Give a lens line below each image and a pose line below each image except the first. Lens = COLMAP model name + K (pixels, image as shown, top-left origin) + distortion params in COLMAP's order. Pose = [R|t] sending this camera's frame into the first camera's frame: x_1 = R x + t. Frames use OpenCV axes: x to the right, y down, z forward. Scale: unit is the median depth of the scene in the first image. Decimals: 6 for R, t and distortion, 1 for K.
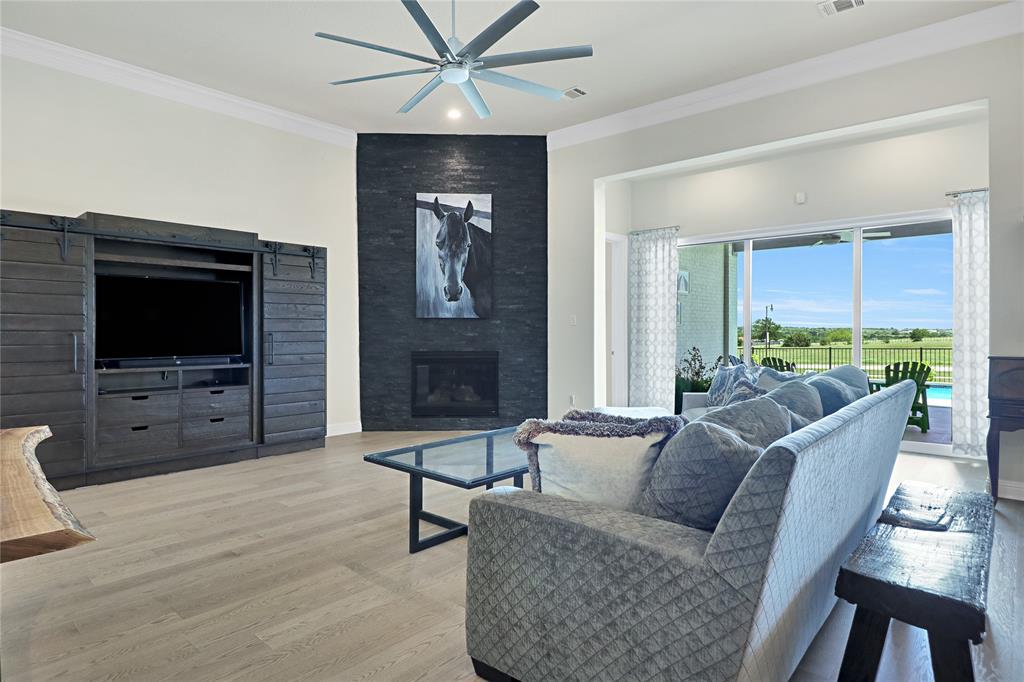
lens RADIAL K [[569.2, 0, 498.5], [0, 569.2, 330.1], [0, 0, 1]] dist [0.006487, -0.022673]
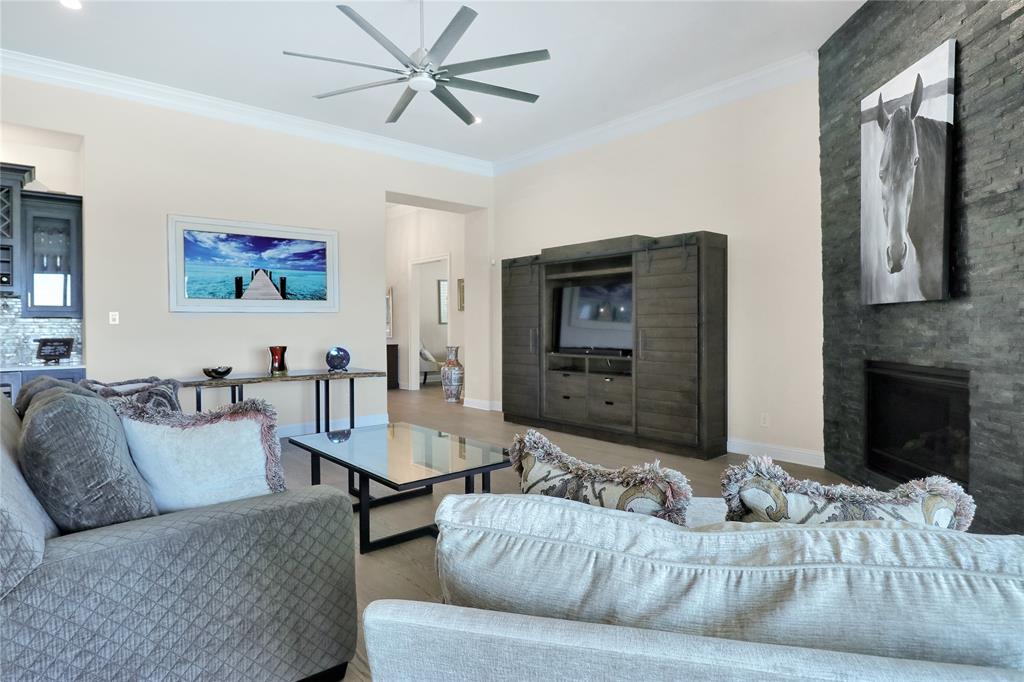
lens RADIAL K [[569.2, 0, 498.5], [0, 569.2, 330.1], [0, 0, 1]] dist [0.006487, -0.022673]
pose [[-0.138854, 0.006615, -0.990291, 0.513138], [0.002562, 0.999977, 0.006320, 0.000386], [0.990310, -0.001660, -0.138868, 0.697814]]
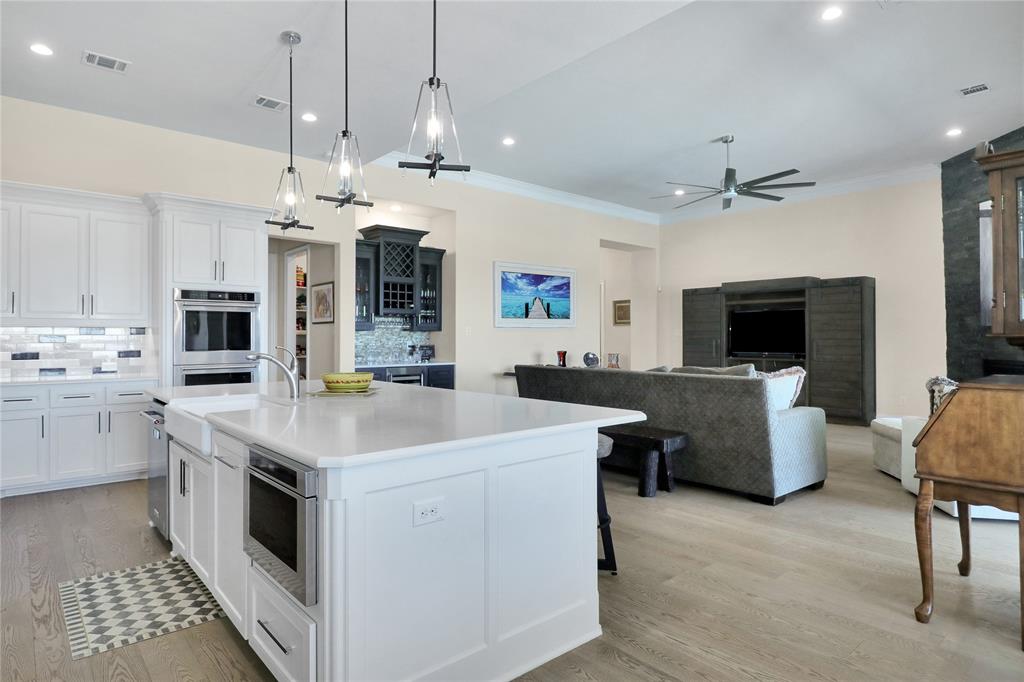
lens RADIAL K [[569.2, 0, 498.5], [0, 569.2, 330.1], [0, 0, 1]] dist [0.006487, -0.022673]
pose [[-0.133930, -0.013771, -0.990895, 0.964578], [-0.001761, 0.999905, -0.013658, 0.000730], [0.990989, -0.000084, -0.133942, 0.283796]]
